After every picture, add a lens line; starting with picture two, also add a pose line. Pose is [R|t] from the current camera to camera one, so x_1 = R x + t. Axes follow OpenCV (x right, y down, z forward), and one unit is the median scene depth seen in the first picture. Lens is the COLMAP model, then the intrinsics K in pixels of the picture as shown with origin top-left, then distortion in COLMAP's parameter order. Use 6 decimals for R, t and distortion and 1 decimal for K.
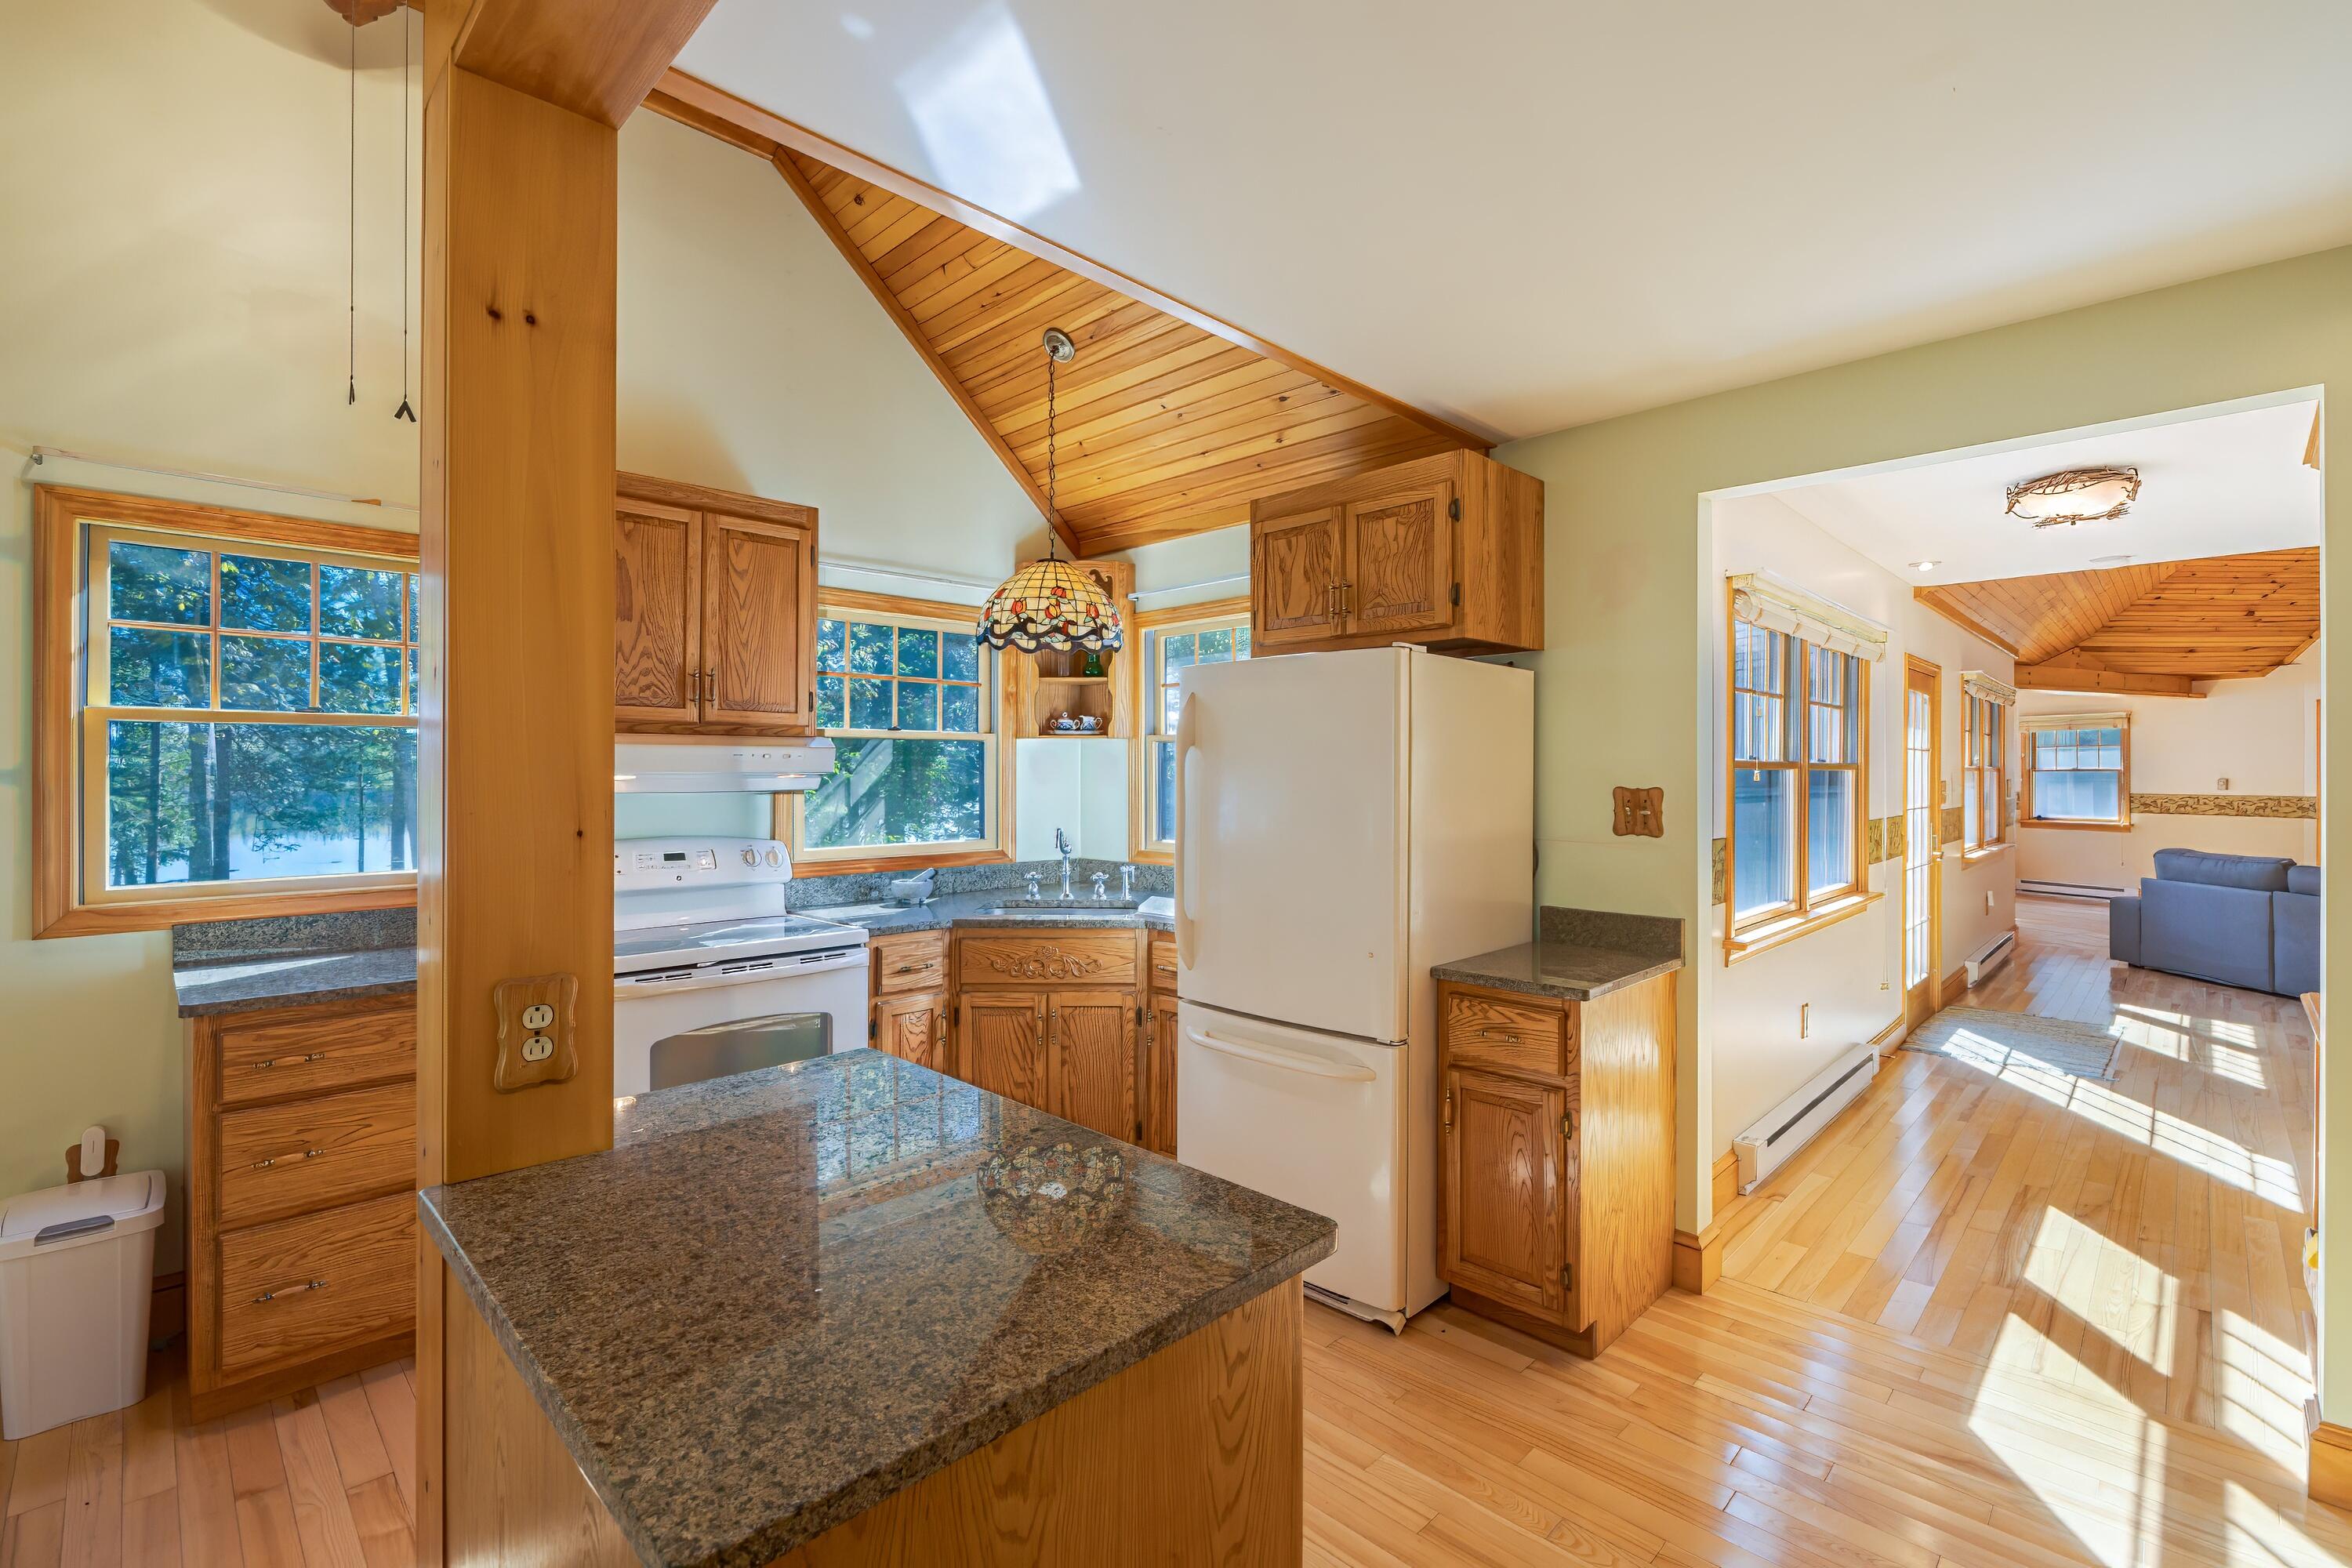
lens RADIAL K [[1065.5, 0, 1160.1], [0, 1065.5, 768.2], [0, 0, 1]] dist [-0.005603, 0.000532]
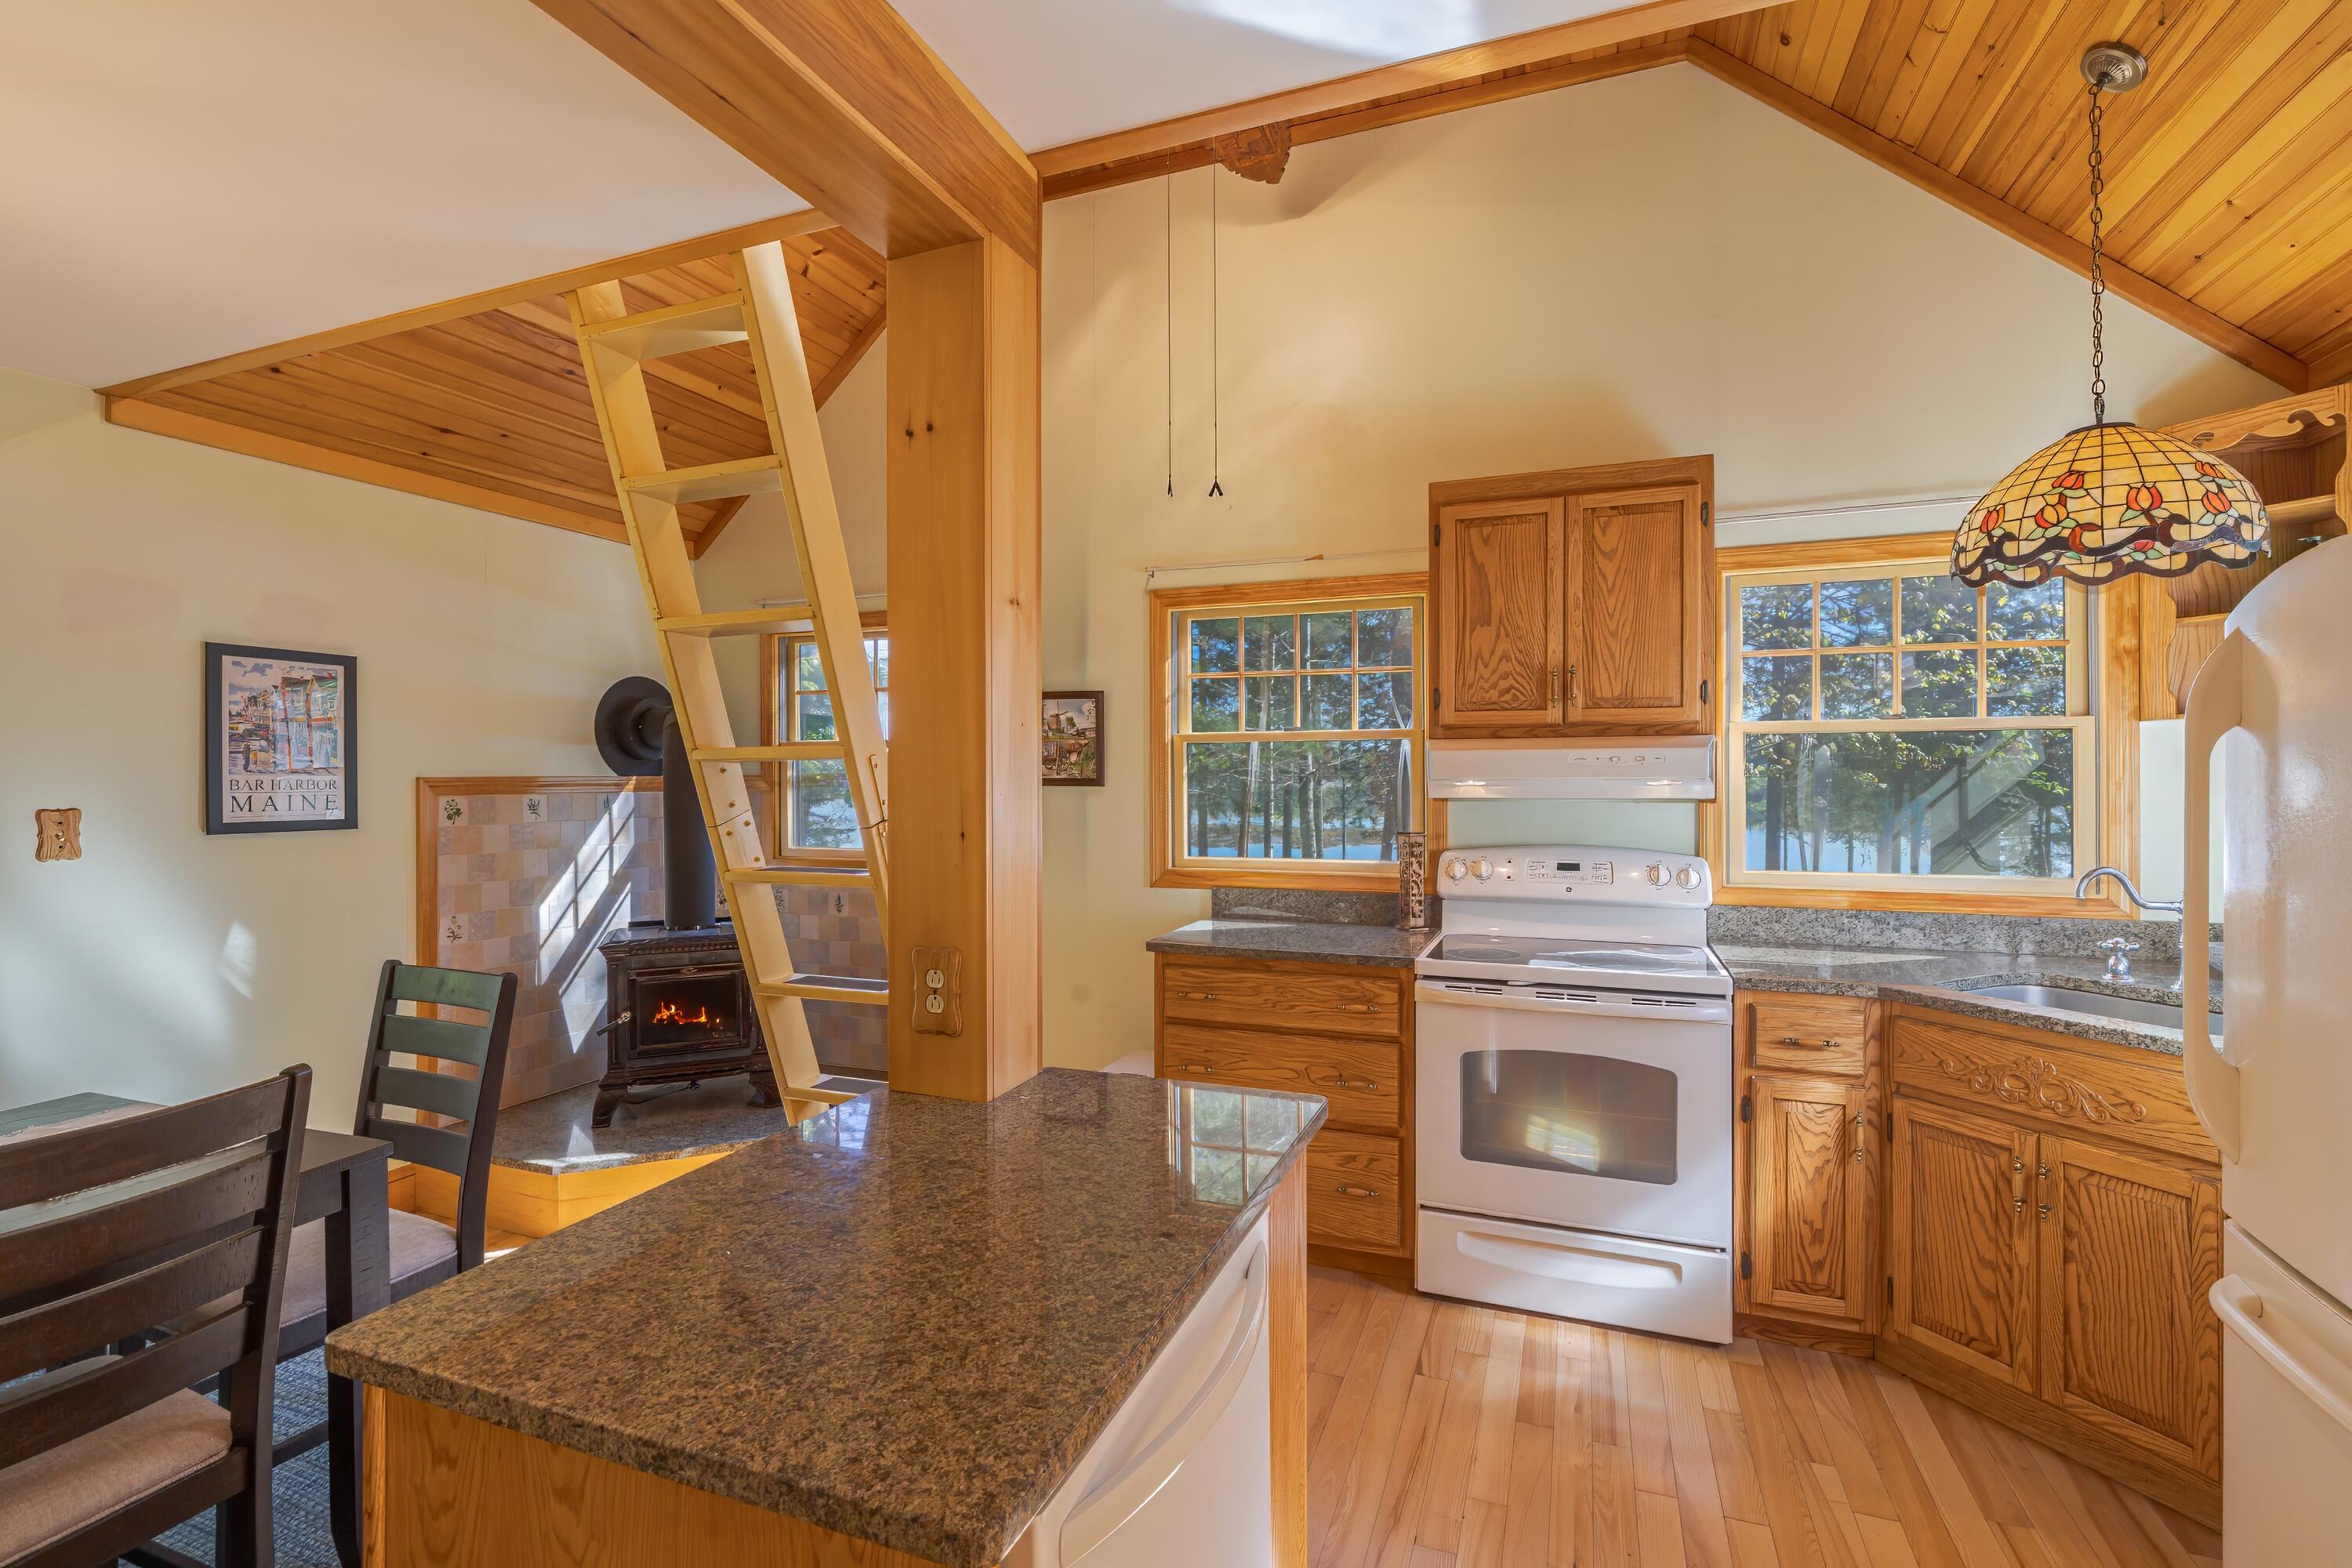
lens RADIAL K [[1065.5, 0, 1166.8], [0, 1065.5, 766.9], [0, 0, 1]] dist [-0.005603, 0.000532]
pose [[0.392537, -0.008507, -0.919697, 0.276476], [0.008578, 0.999948, -0.005589, -0.003096], [0.919696, -0.005695, 0.392589, 0.306426]]
